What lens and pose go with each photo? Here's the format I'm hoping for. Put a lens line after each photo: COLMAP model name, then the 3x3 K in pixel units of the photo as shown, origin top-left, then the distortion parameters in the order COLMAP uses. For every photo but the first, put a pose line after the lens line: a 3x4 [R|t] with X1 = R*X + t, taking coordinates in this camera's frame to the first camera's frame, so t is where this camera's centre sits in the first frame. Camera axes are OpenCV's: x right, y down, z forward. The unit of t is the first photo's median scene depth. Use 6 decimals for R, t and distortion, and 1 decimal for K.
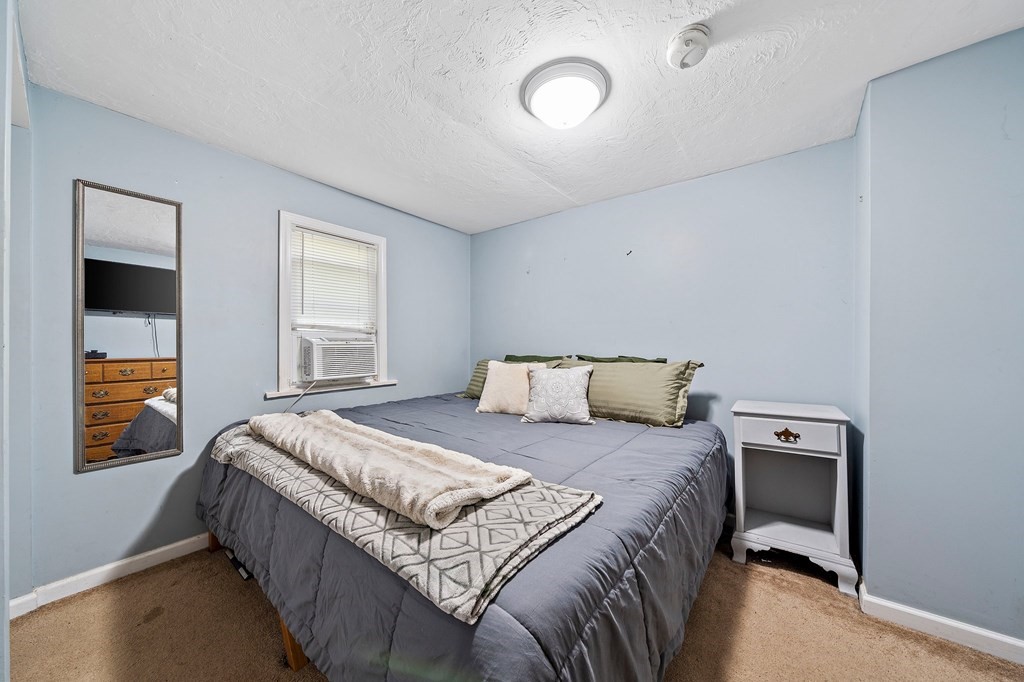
lens RADIAL K [[355.2, 0, 504.7], [0, 355.2, 343.0], [0, 0, 1]] dist [0.000116, -0.000033]
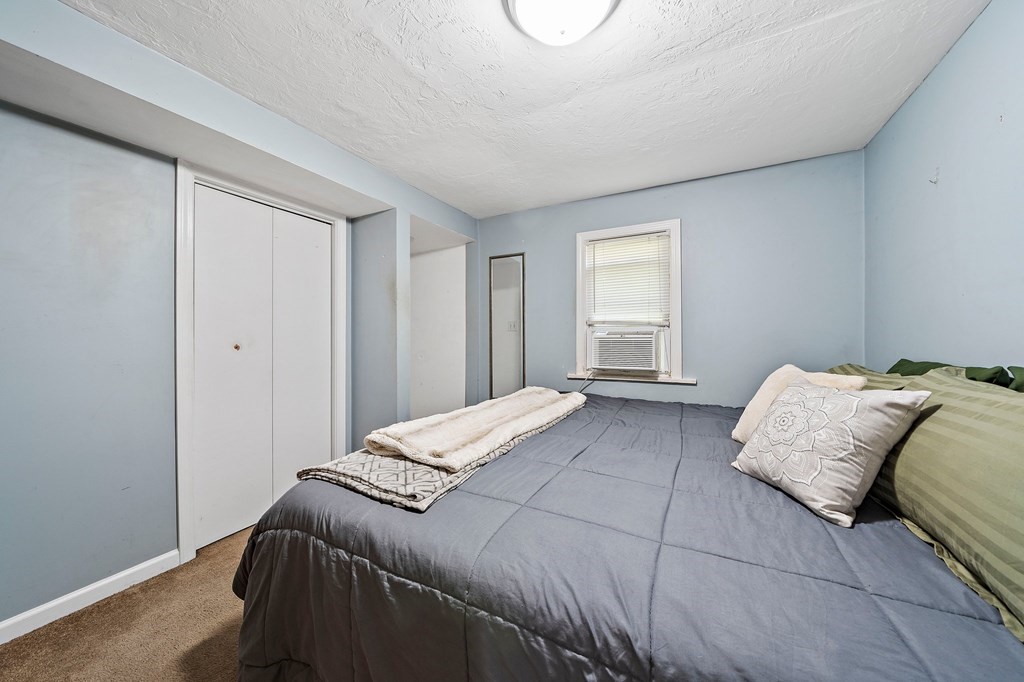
lens RADIAL K [[355.2, 0, 505.5], [0, 355.2, 338.7], [0, 0, 1]] dist [0.000116, -0.000033]
pose [[0.171124, 0.005725, -0.985233, 0.550561], [0.004110, 0.999970, 0.006525, -0.001262], [0.985241, -0.005165, 0.171095, 0.483336]]
